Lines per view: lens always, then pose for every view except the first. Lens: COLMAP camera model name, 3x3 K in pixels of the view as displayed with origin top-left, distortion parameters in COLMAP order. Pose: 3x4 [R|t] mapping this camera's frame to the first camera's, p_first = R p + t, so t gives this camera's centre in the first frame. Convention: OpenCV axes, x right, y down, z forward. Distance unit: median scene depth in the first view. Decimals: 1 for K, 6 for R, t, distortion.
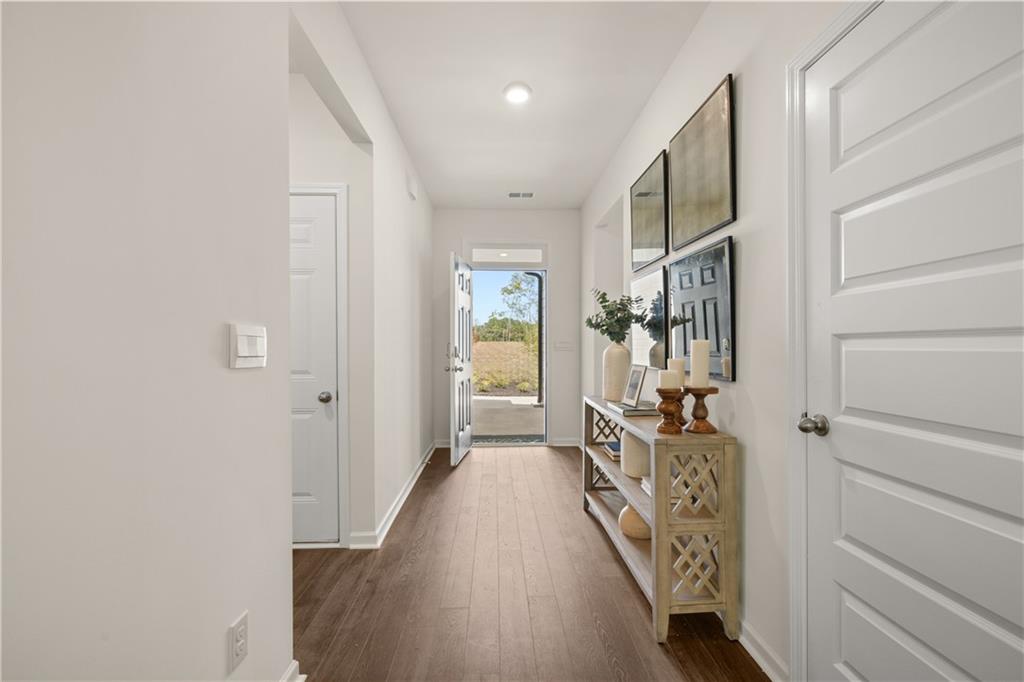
lens RADIAL K [[439.6, 0, 513.2], [0, 439.6, 346.0], [0, 0, 1]] dist [-0.002046, -0.000106]
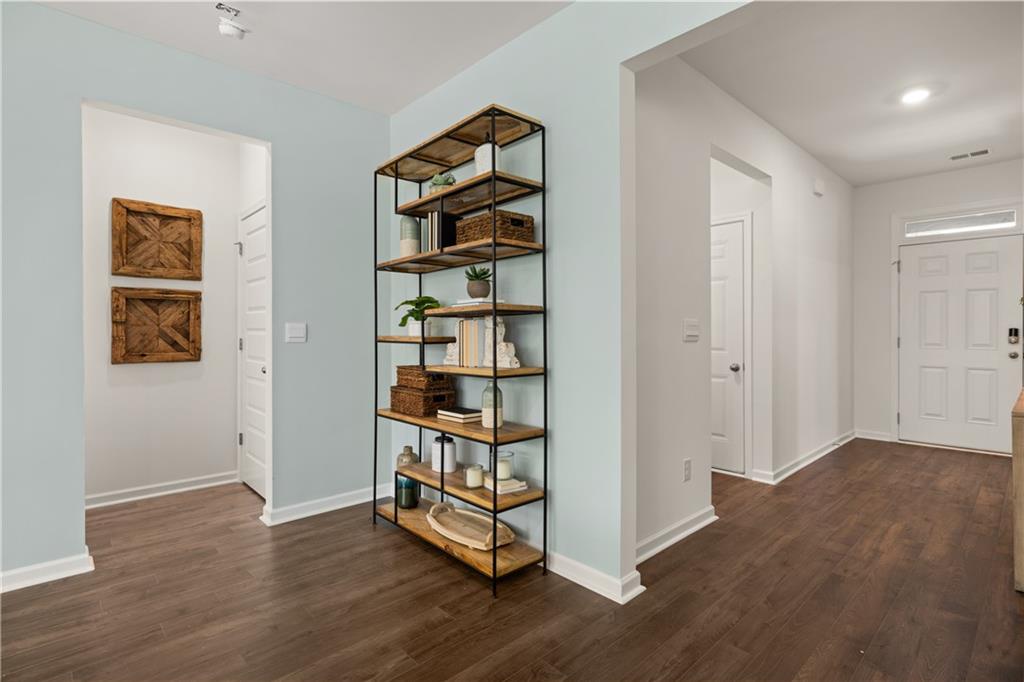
lens RADIAL K [[501.7, 0, 507.5], [0, 501.7, 337.6], [0, 0, 1]] dist [-0.002634, 0.000078]
pose [[0.657672, 0.011060, -0.753223, 0.287970], [-0.001093, 0.999905, 0.013727, 0.002737], [0.753304, -0.008204, 0.657621, -0.574106]]
